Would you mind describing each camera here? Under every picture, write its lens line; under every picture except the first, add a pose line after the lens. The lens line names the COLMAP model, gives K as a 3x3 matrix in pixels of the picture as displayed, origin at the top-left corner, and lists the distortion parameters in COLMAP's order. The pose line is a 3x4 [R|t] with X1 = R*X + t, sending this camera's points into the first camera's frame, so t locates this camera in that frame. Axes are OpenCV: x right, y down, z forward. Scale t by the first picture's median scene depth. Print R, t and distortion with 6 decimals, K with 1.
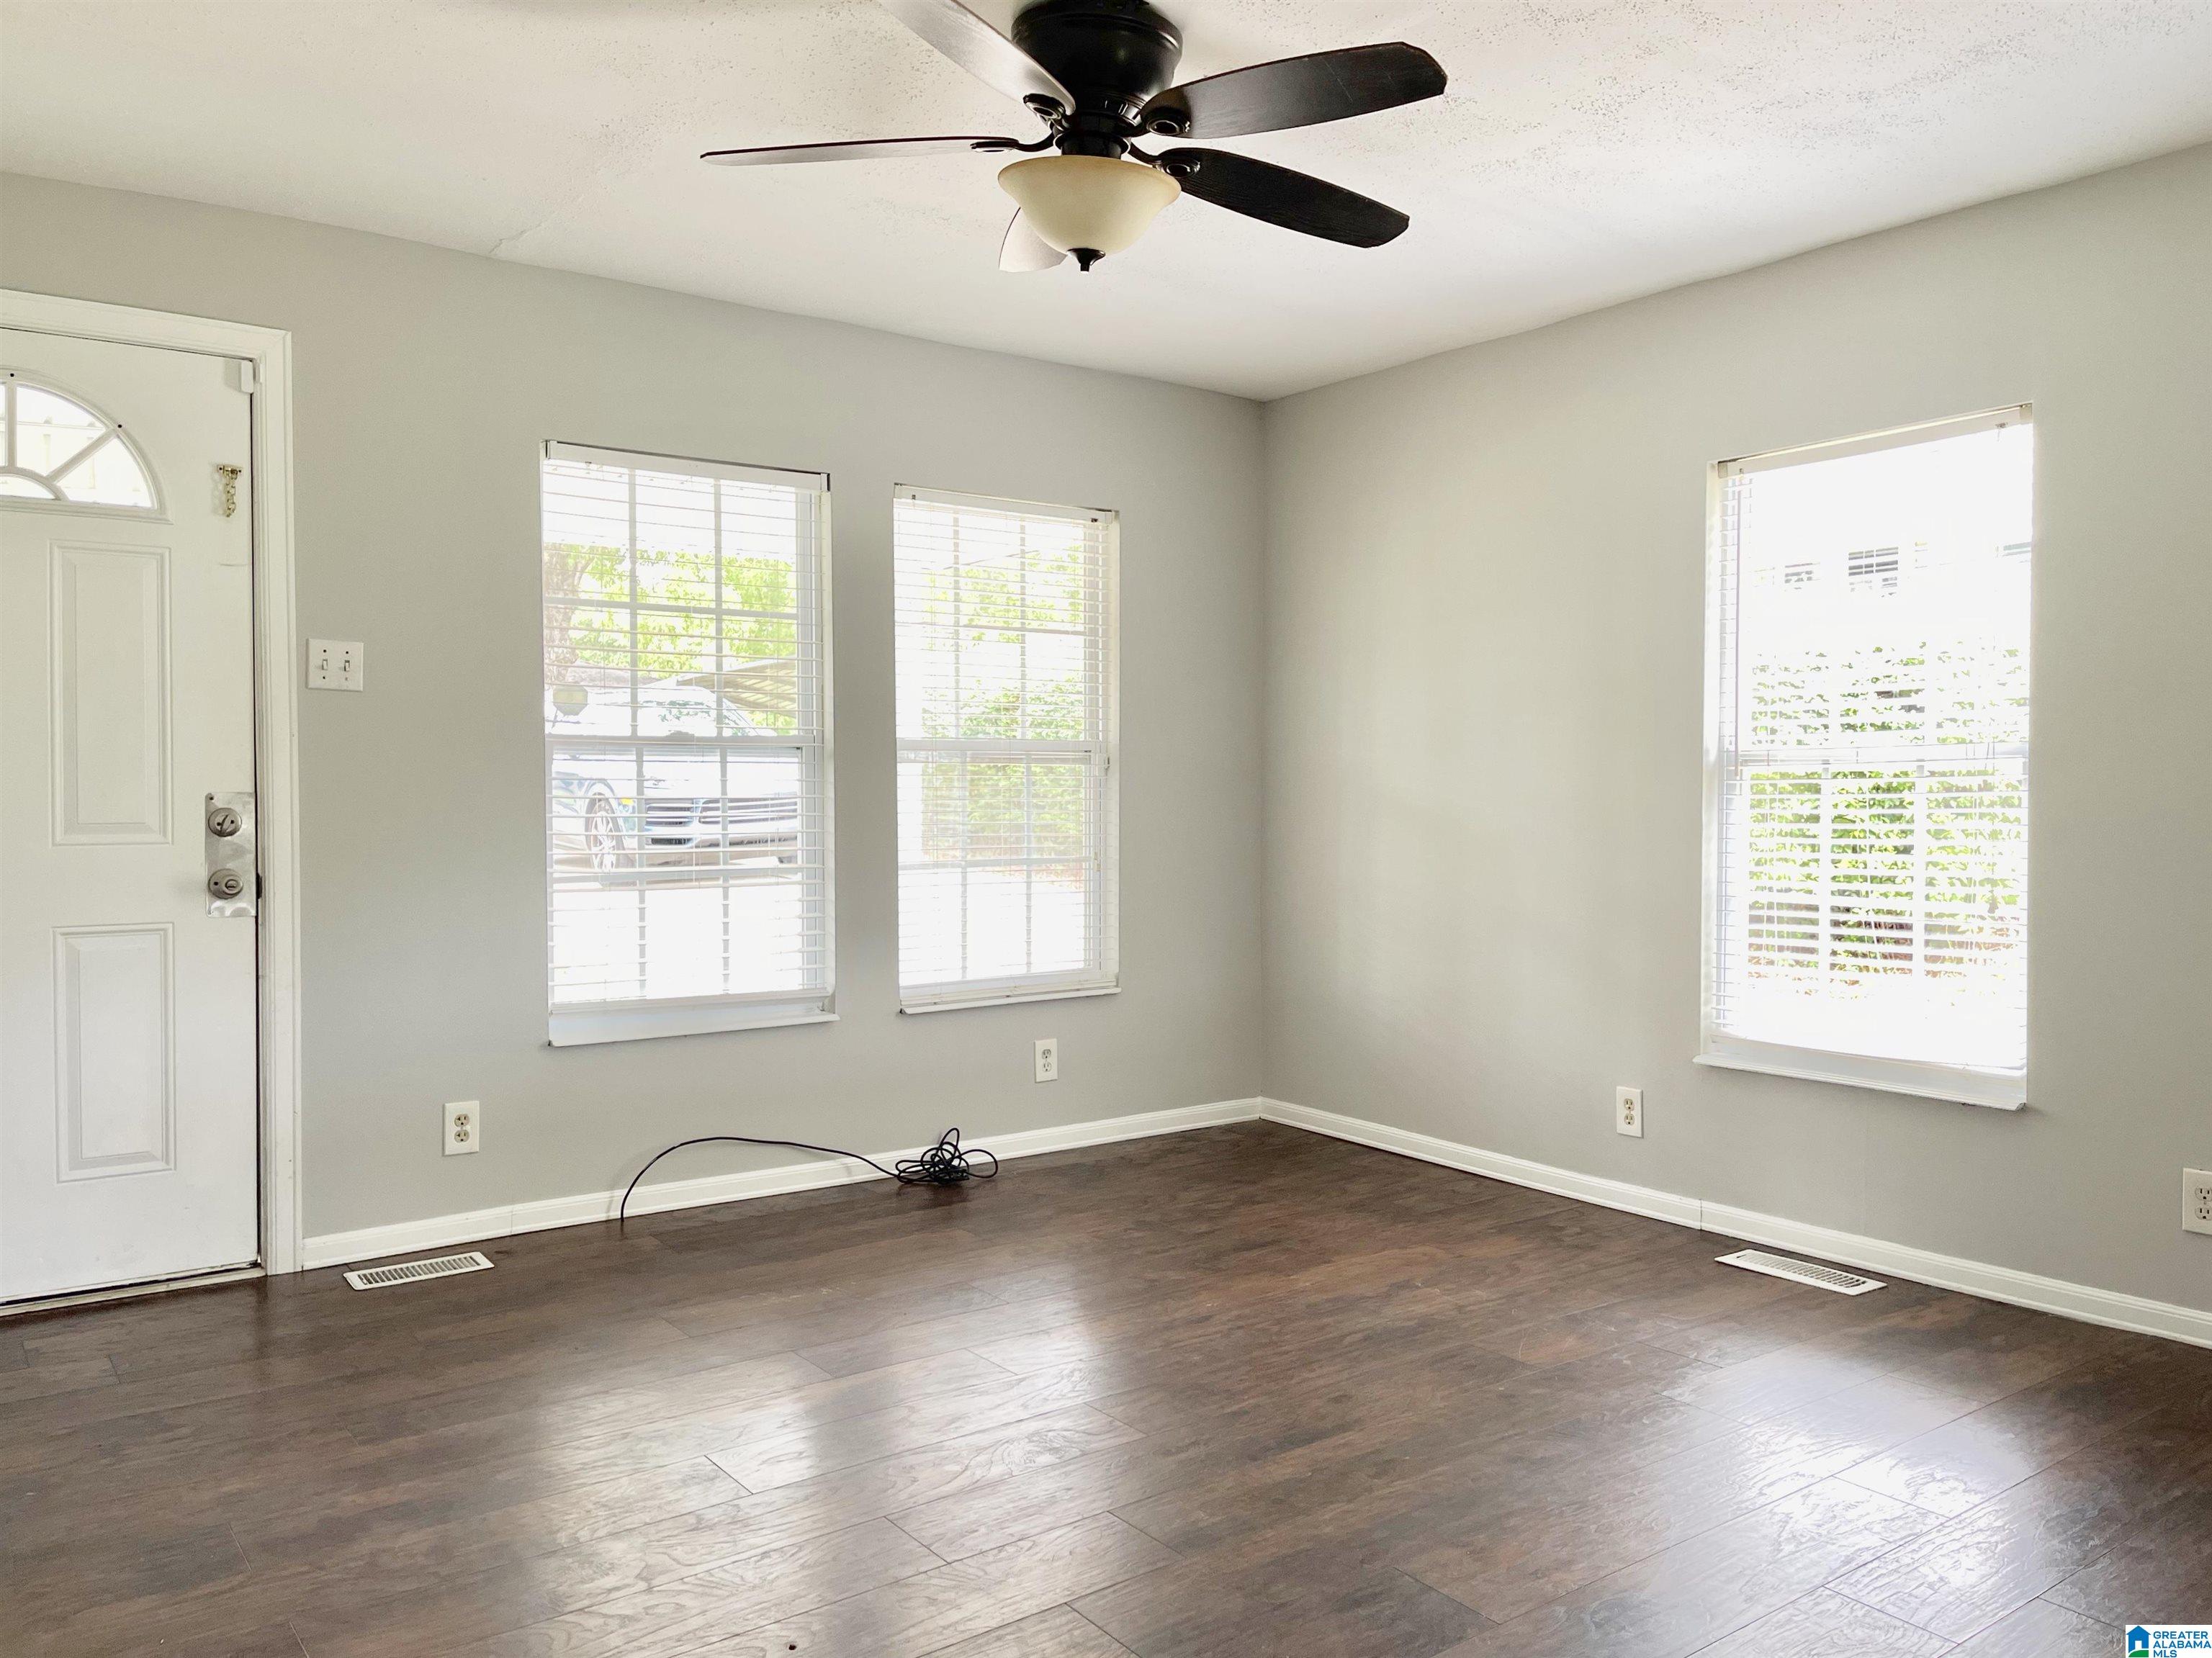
lens RADIAL K [[1531.8, 0, 1047.6], [0, 1531.8, 824.8], [0, 0, 1]] dist [0.044687, -0.046767]
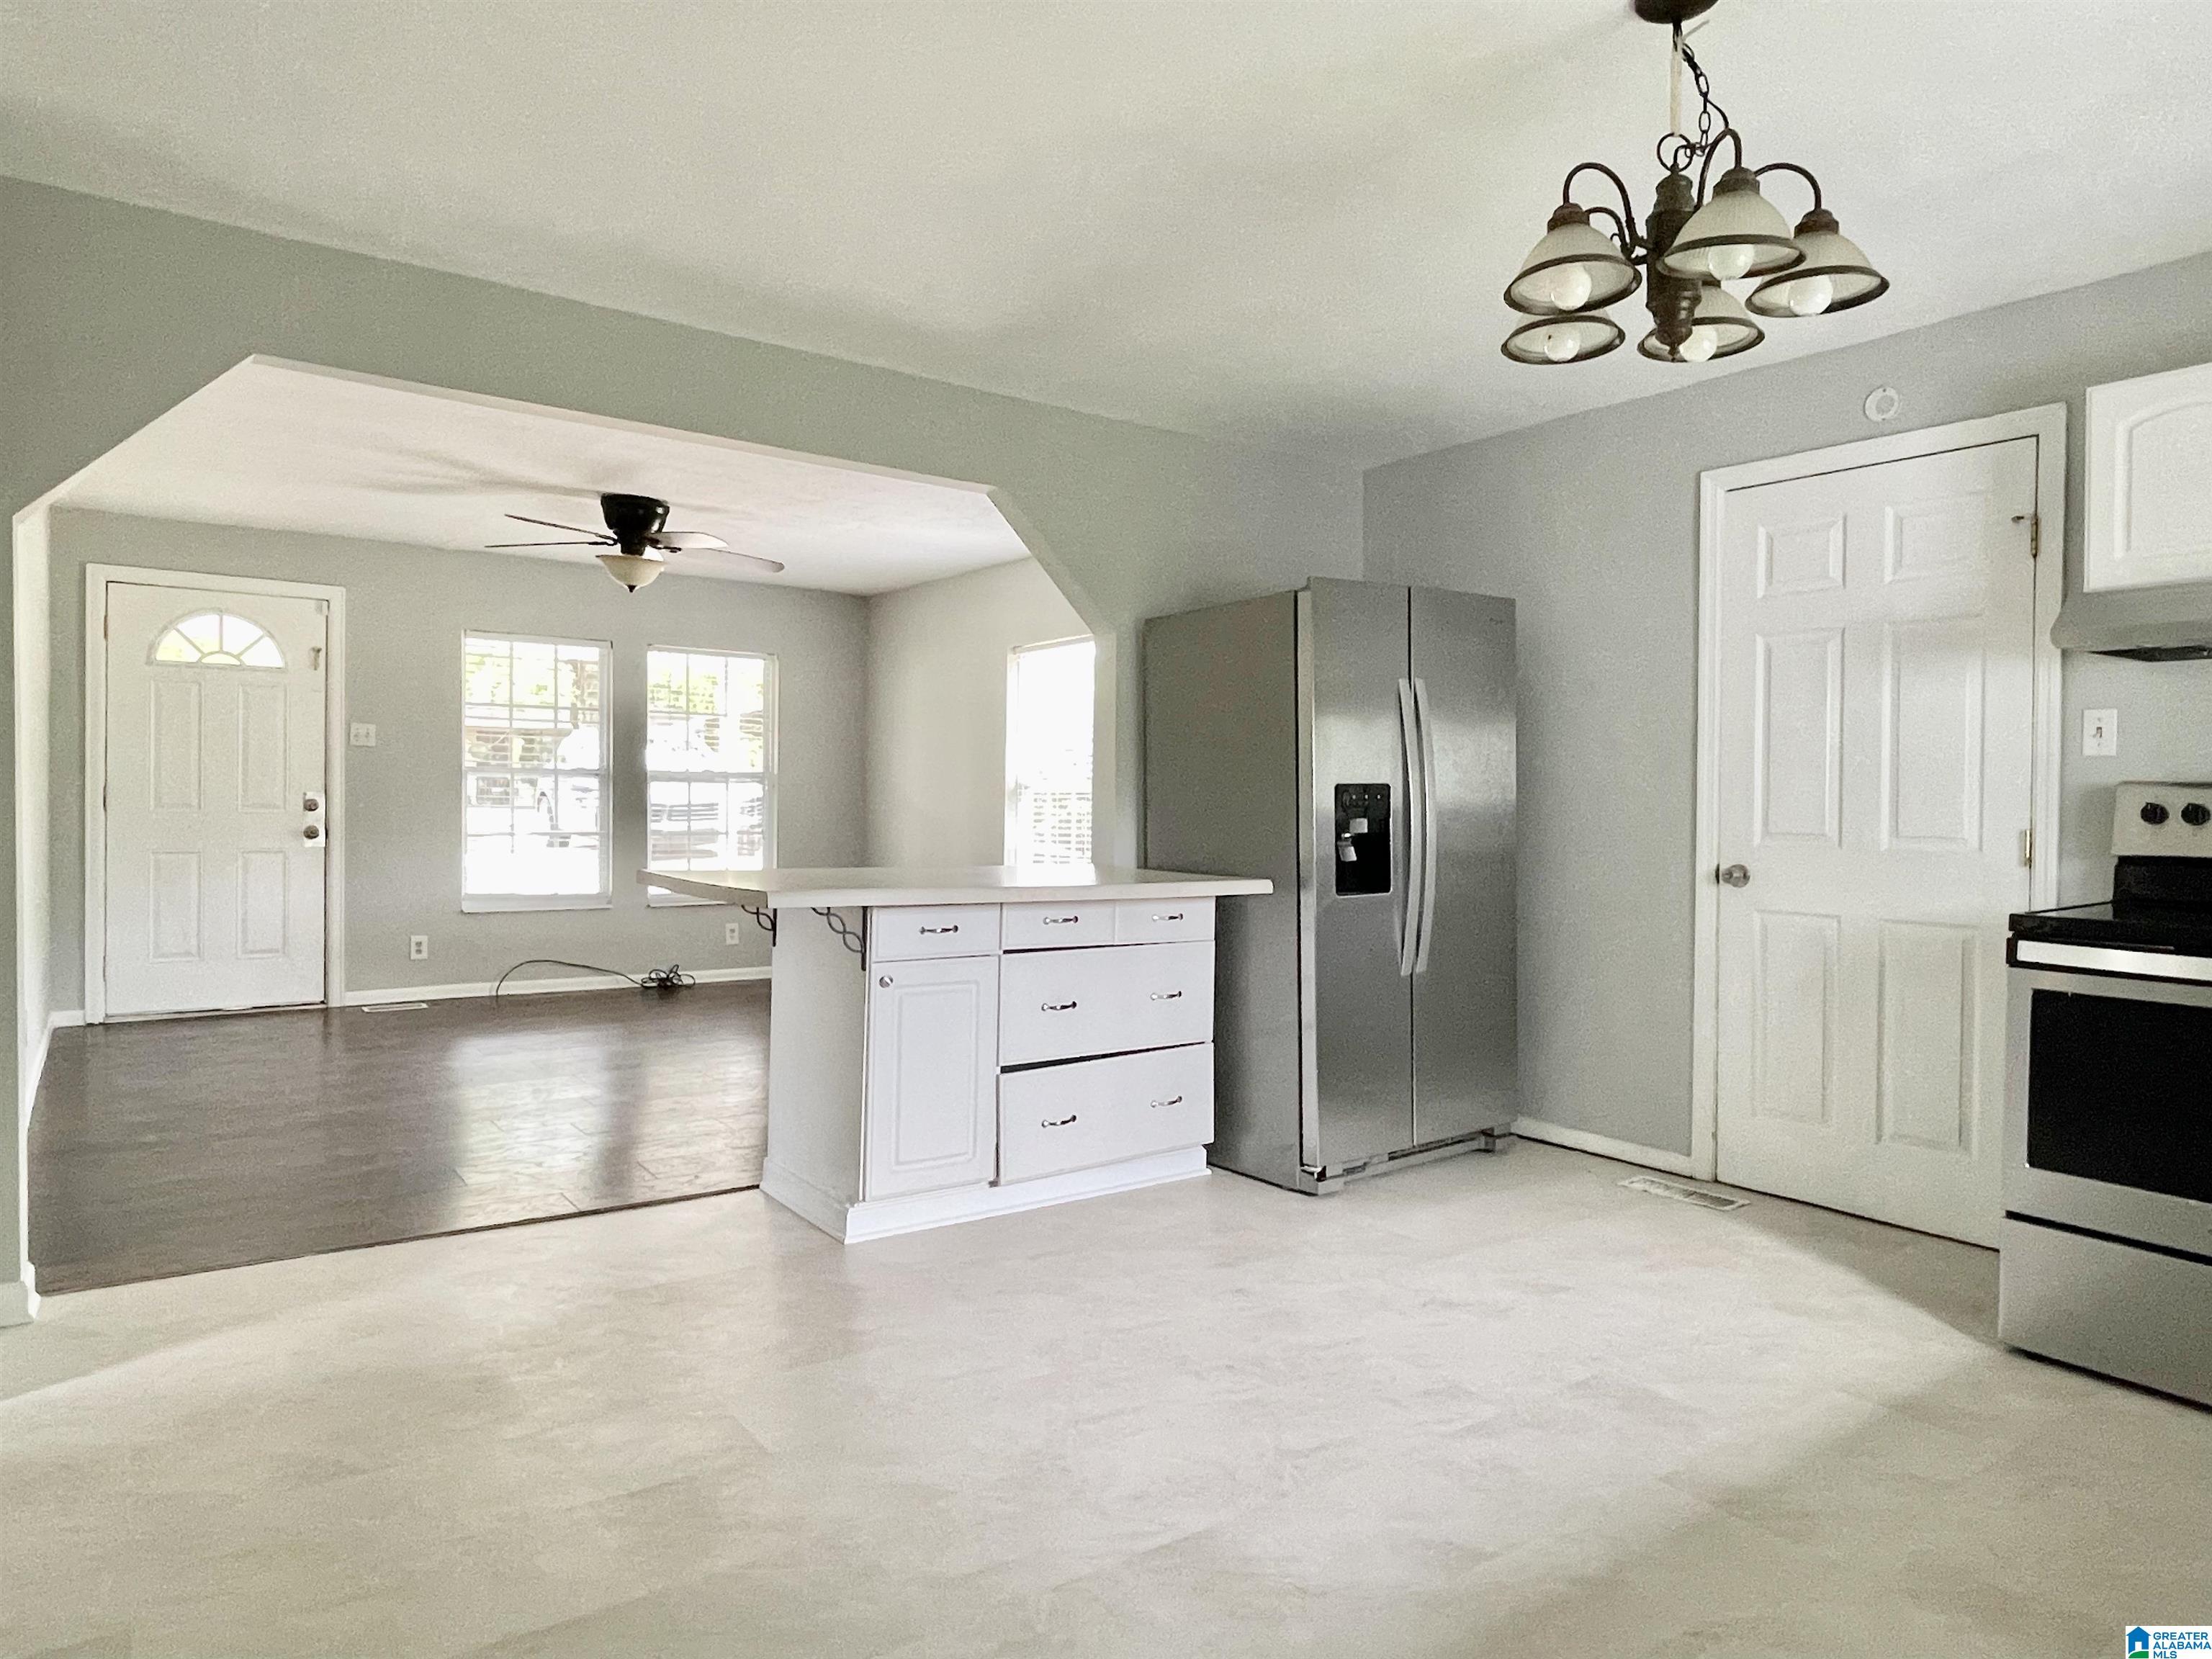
lens RADIAL K [[1373.6, 0, 1136.6], [0, 1373.6, 828.1], [0, 0, 1]] dist [-0.027388, -0.000260]
pose [[0.999563, 0.010368, 0.027685, 0.523042], [-0.010047, 0.999881, -0.011693, 0.036865], [-0.027802, 0.011410, 0.999548, -0.861491]]
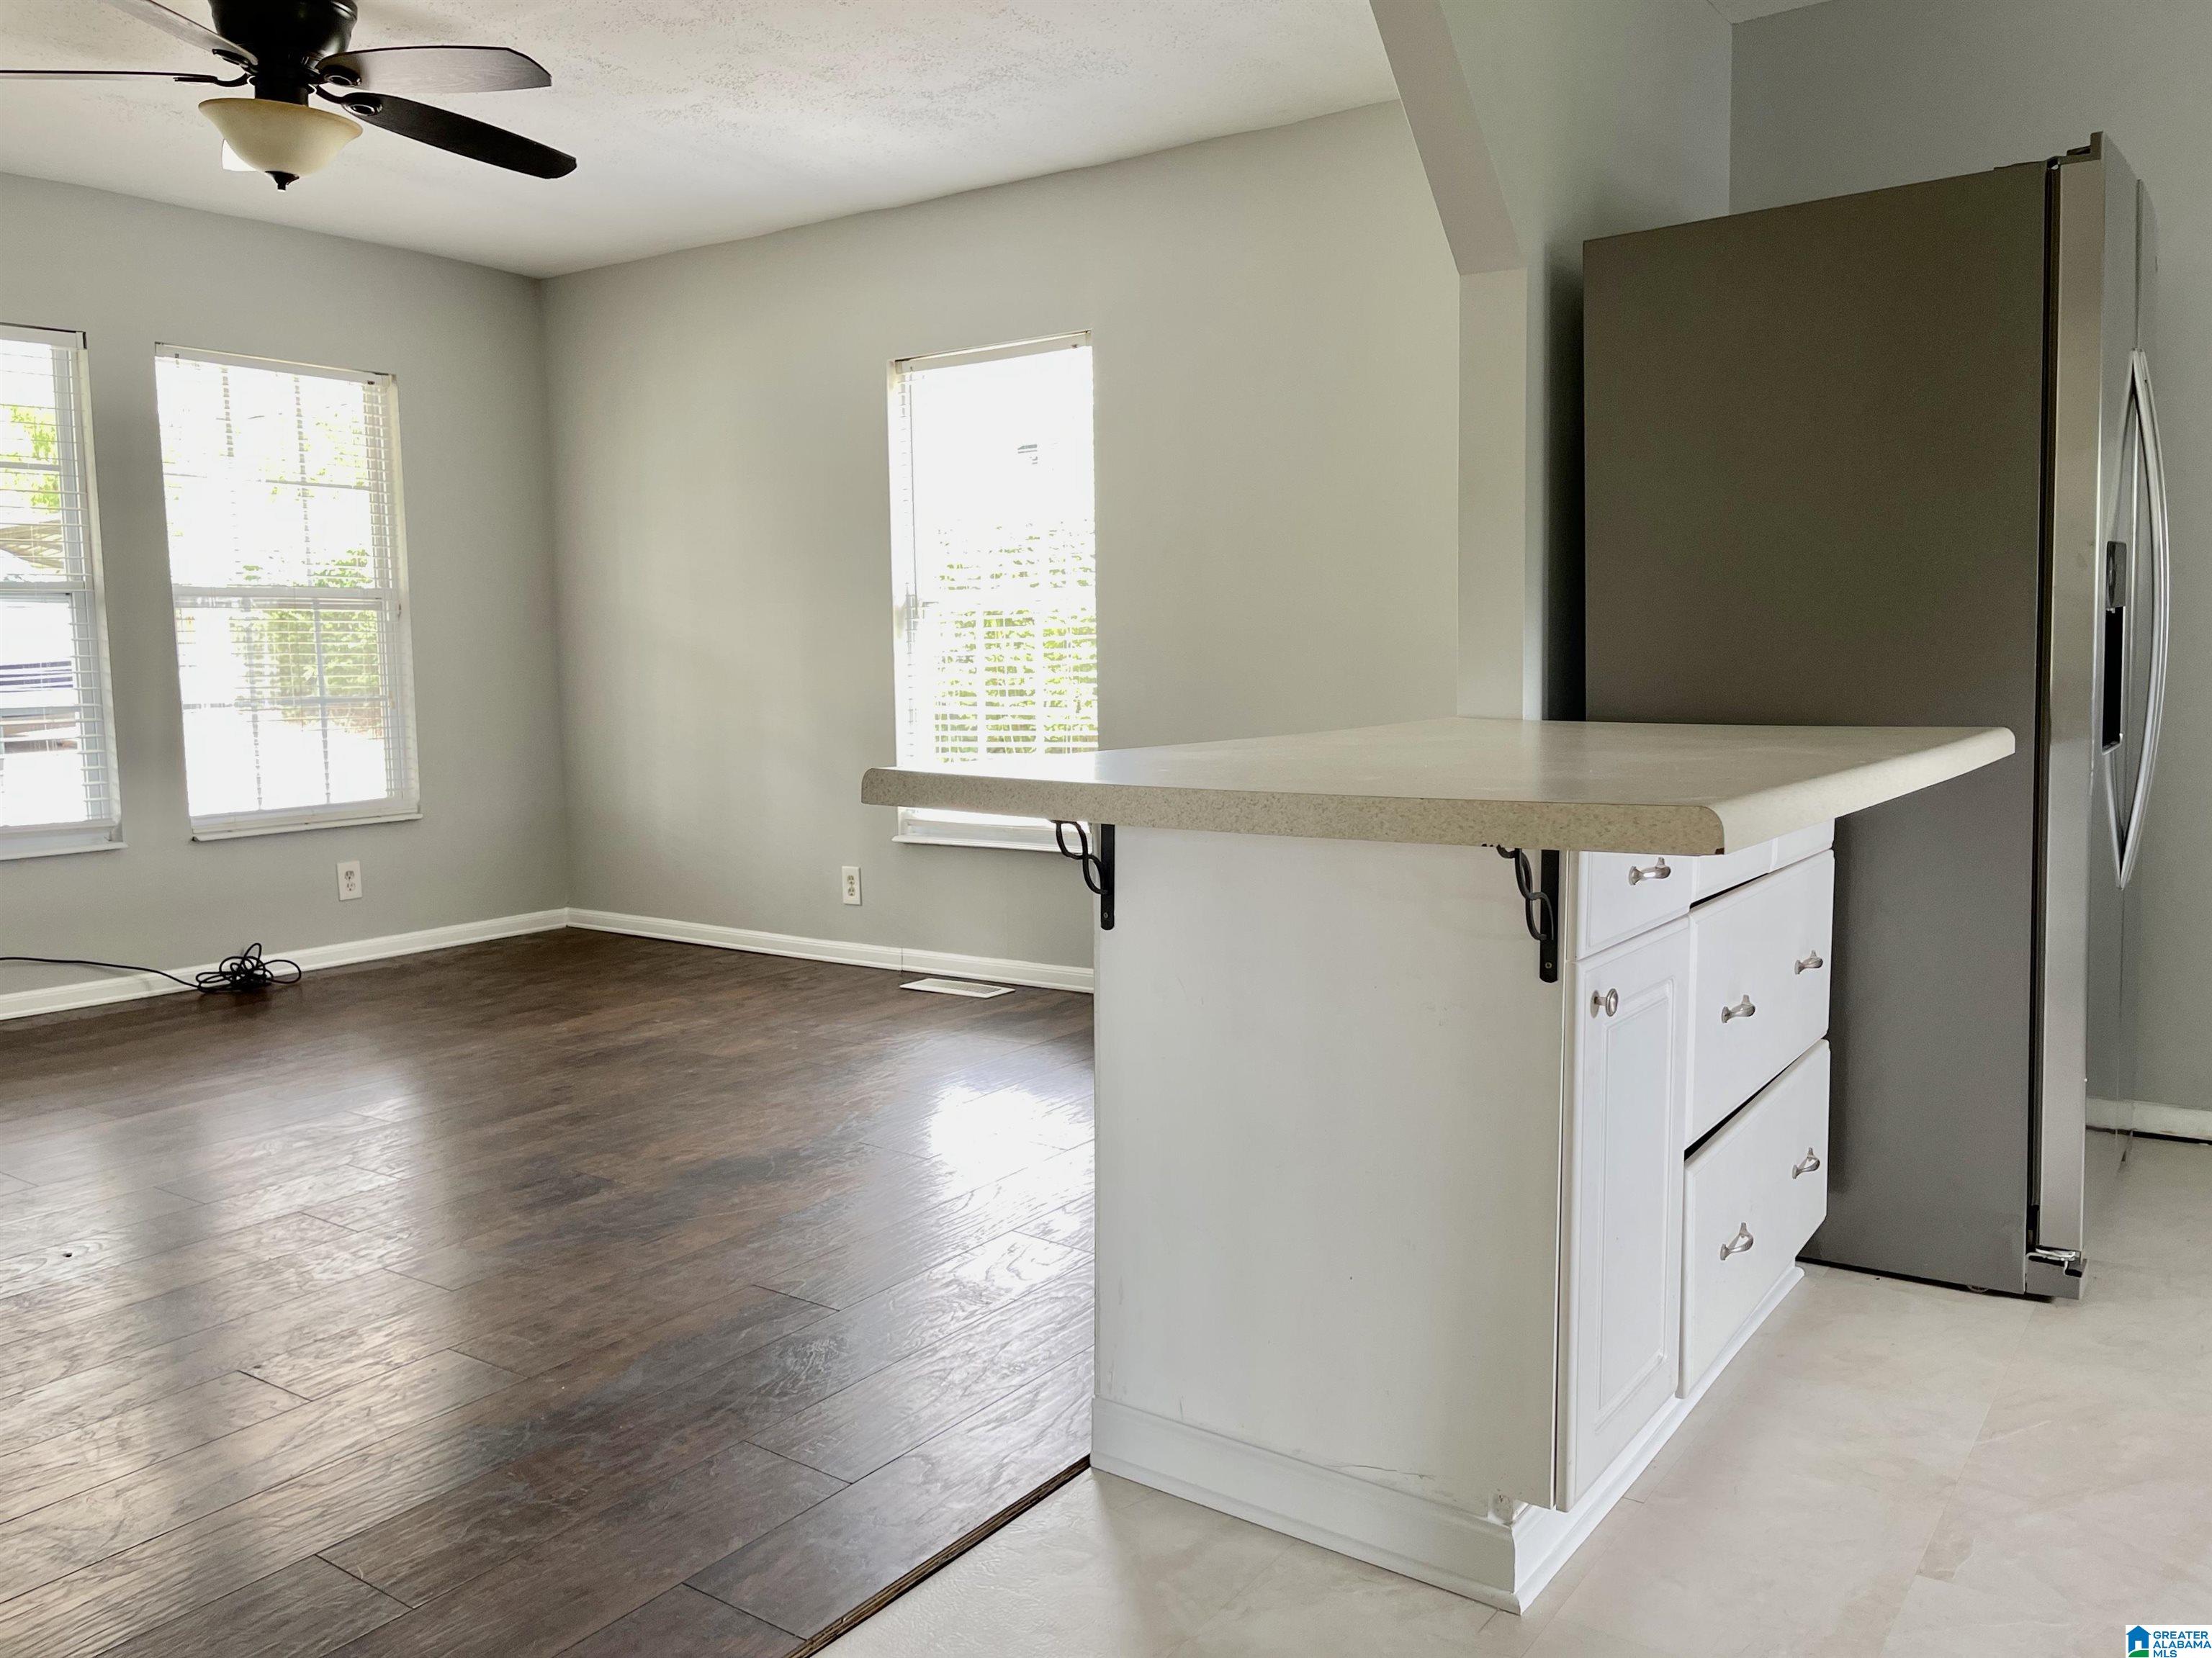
lens RADIAL K [[1705.3, 0, 1106.3], [0, 1705.3, 832.3], [0, 0, 1]] dist [0.046089, -0.081450]
pose [[0.942145, -0.048679, 0.331651, 0.116619], [0.025010, 0.996850, 0.075266, 0.044612], [-0.334270, -0.062617, 0.940395, -0.377224]]
